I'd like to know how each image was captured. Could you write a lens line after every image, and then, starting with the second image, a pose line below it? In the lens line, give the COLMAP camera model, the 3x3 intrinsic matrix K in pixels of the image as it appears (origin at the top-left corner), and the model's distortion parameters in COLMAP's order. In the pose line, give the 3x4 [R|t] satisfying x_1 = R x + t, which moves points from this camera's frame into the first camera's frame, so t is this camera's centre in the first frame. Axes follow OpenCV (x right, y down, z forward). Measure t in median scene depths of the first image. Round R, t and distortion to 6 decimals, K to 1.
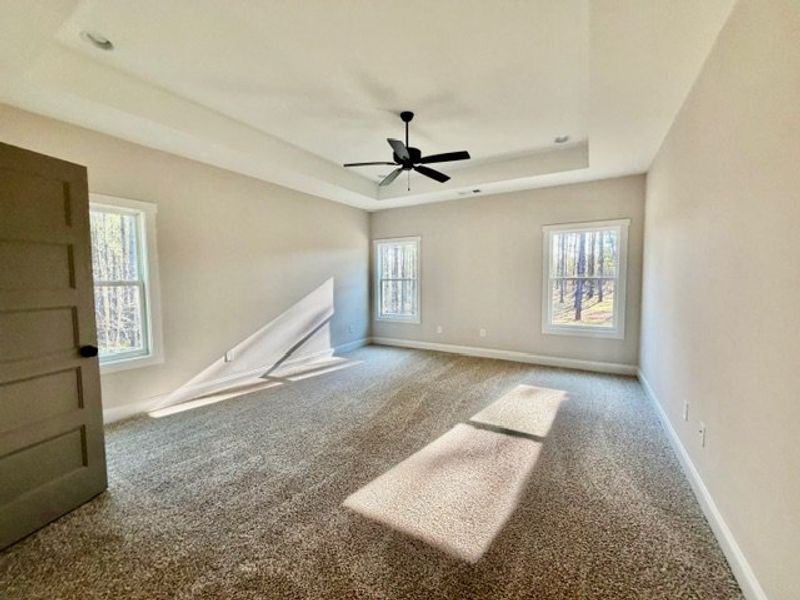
lens RADIAL K [[318.8, 0, 397.6], [0, 318.8, 300.5], [0, 0, 1]] dist [-0.001346, -0.000459]
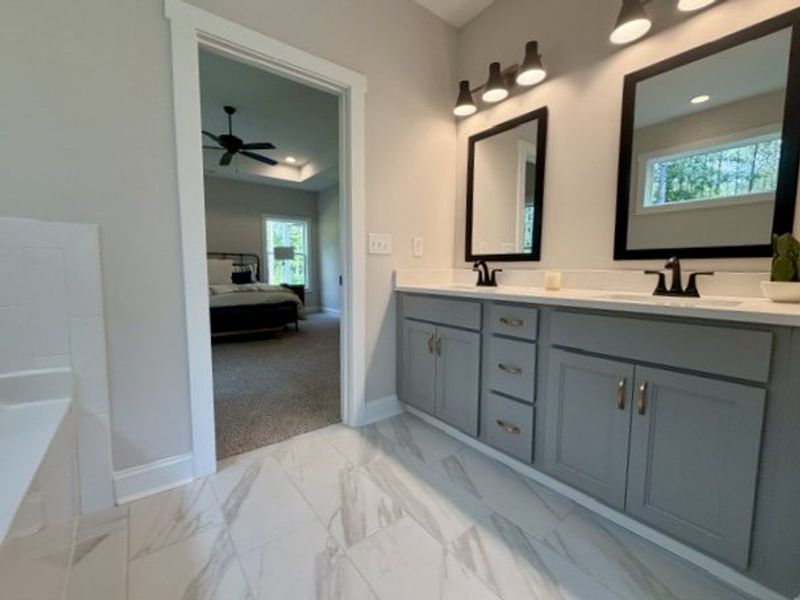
lens RADIAL K [[336.8, 0, 400.0], [0, 336.8, 300.0], [0, 0, 1]] dist [-0.002127, -0.000114]
pose [[0.359102, -0.076277, 0.930176, -0.760131], [0.053376, 0.996702, 0.061126, 0.087340], [-0.931771, 0.027698, 0.361989, -0.058043]]
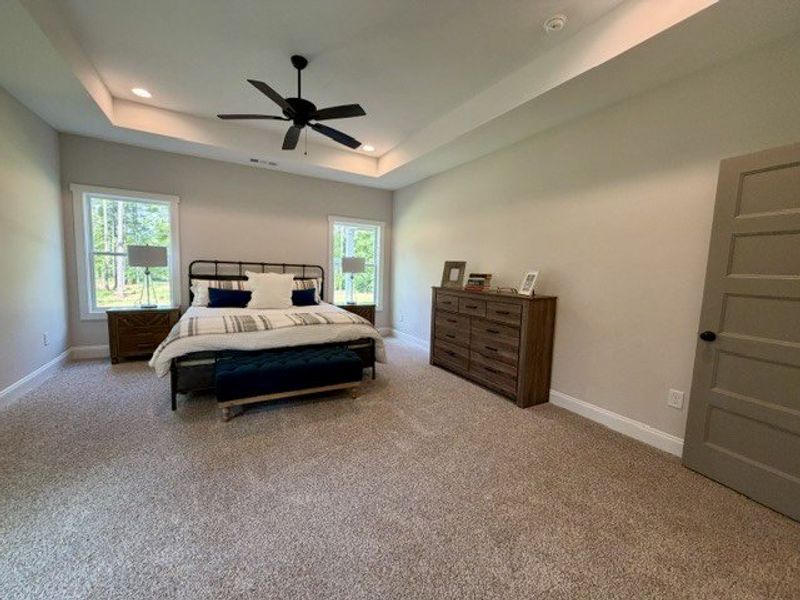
lens RADIAL K [[318.8, 0, 397.6], [0, 318.8, 300.5], [0, 0, 1]] dist [-0.001346, -0.000459]
pose [[0.488014, -0.062026, 0.870629, -0.457314], [0.017472, 0.997966, 0.061304, -0.001155], [-0.872661, -0.014705, 0.488105, 0.270218]]
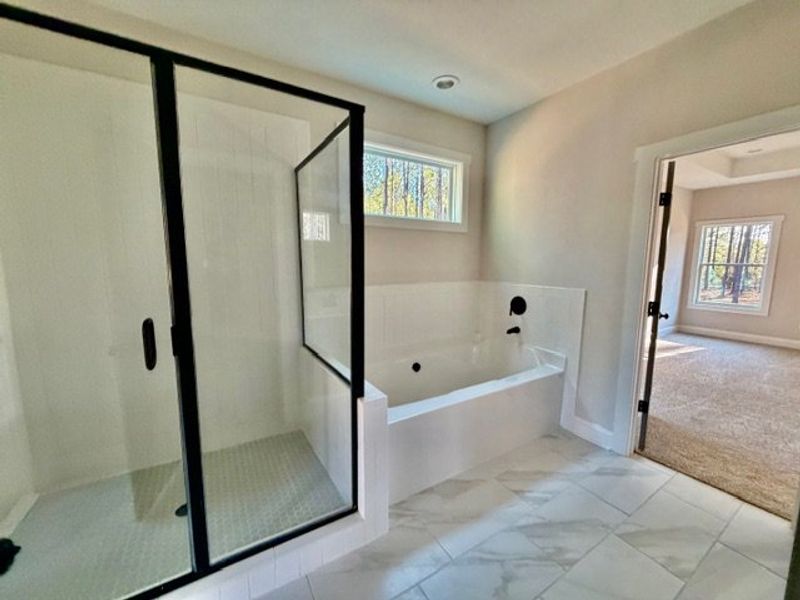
lens RADIAL K [[318.8, 0, 397.6], [0, 318.8, 300.5], [0, 0, 1]] dist [-0.001346, -0.000459]
pose [[0.884299, 0.066463, -0.462167, -0.598459], [-0.039761, 0.996941, 0.067288, 0.018429], [0.465226, -0.041127, 0.884236, -0.352626]]
